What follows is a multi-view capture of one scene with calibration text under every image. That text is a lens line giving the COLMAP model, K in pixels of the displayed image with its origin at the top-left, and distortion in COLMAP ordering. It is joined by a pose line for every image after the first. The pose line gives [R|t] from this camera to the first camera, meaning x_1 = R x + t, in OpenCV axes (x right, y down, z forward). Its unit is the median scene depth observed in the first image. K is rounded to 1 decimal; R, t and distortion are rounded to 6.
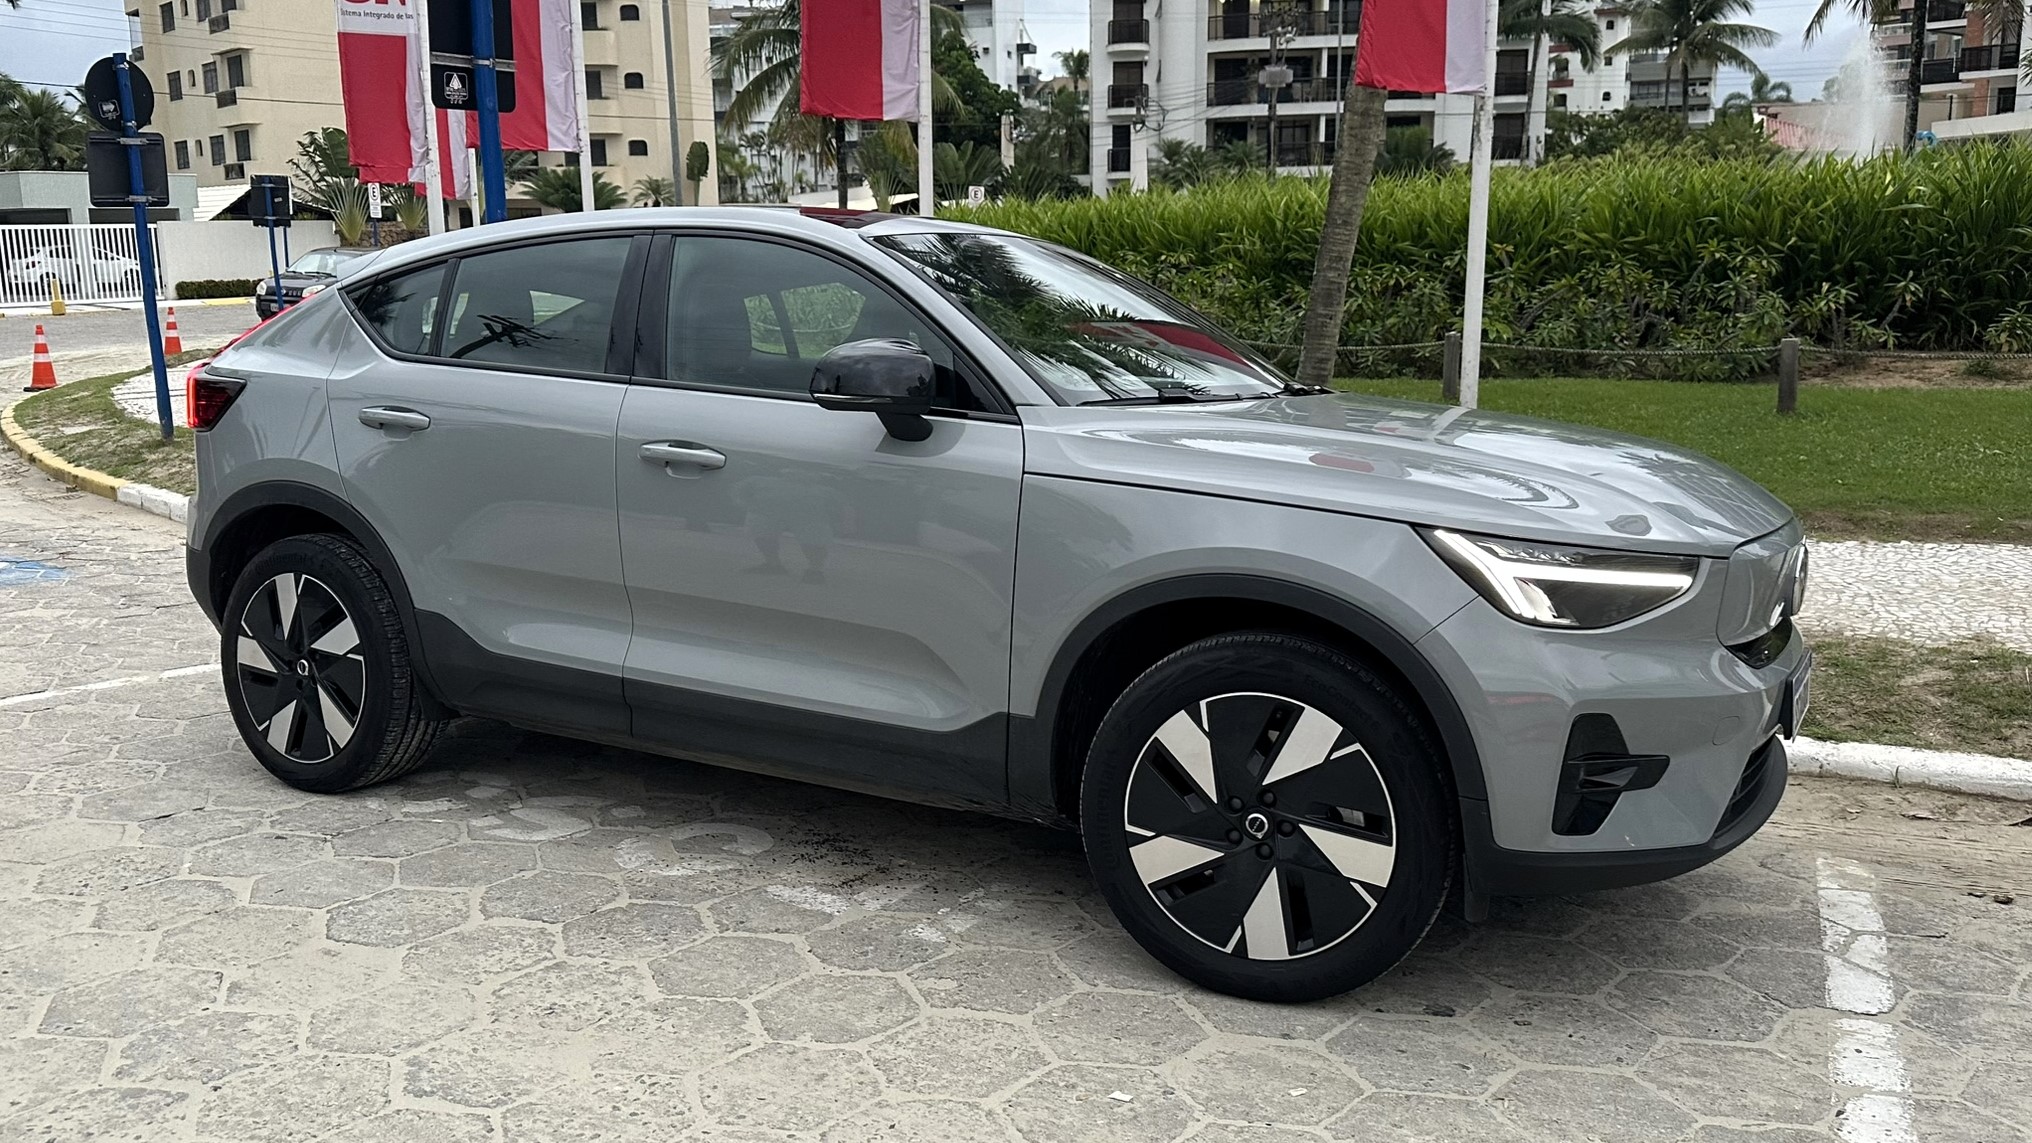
lens RADIAL K [[1563.0, 0, 1016.0], [0, 1563.0, 571.5], [0, 0, 1]] dist [0.122114, -0.187358]
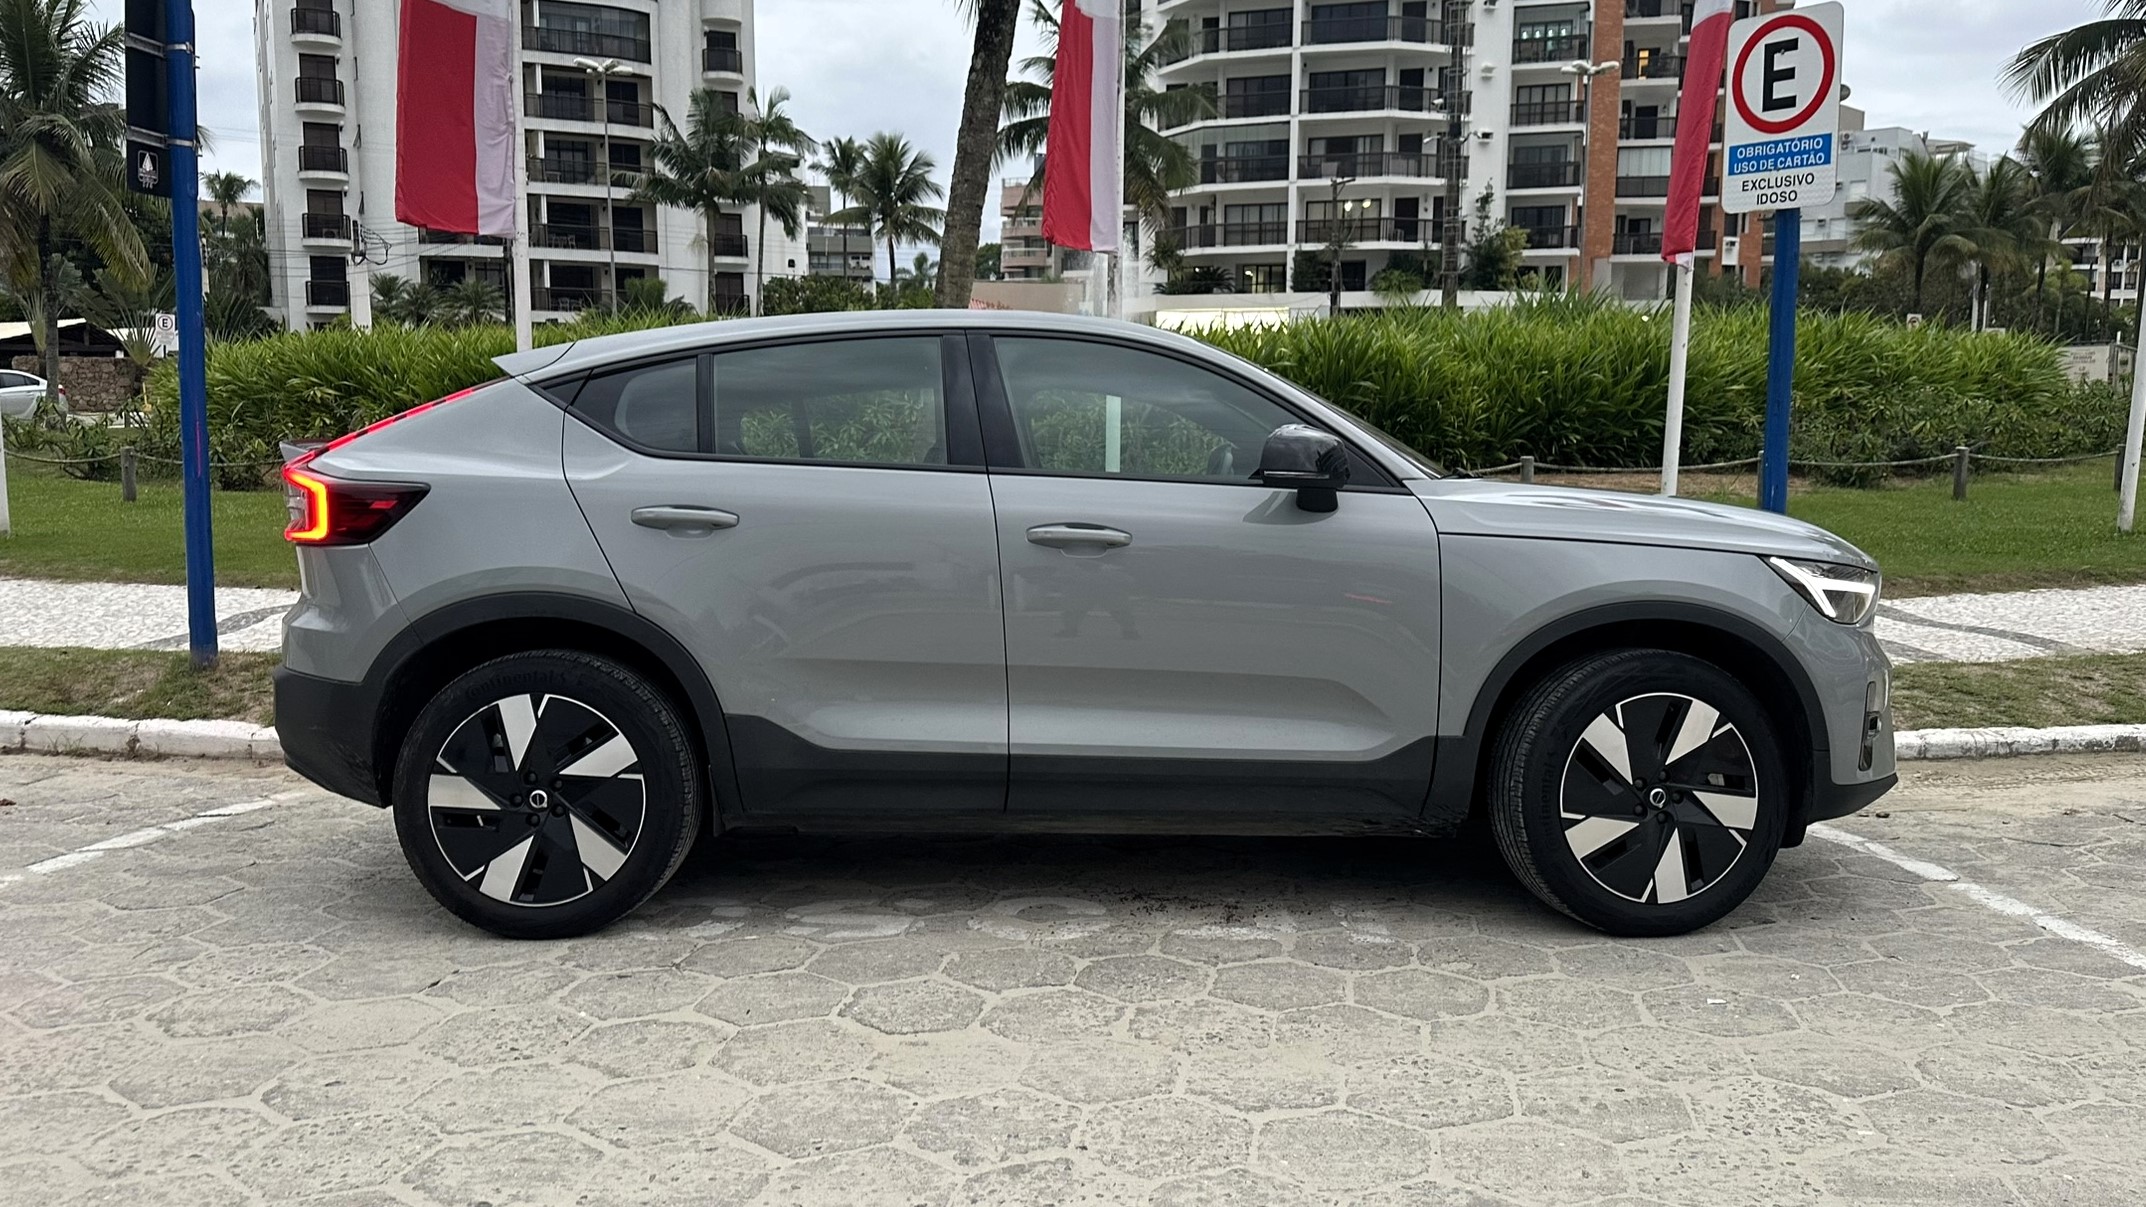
lens RADIAL K [[1552.6, 0, 1072.4], [0, 1552.6, 612.6], [0, 0, 1]] dist [0.132357, -0.207415]
pose [[0.871641, -0.051692, 0.487411, -0.699789], [0.083574, 0.995535, -0.043875, 0.022451], [-0.482967, 0.078978, 0.872069, 0.079455]]
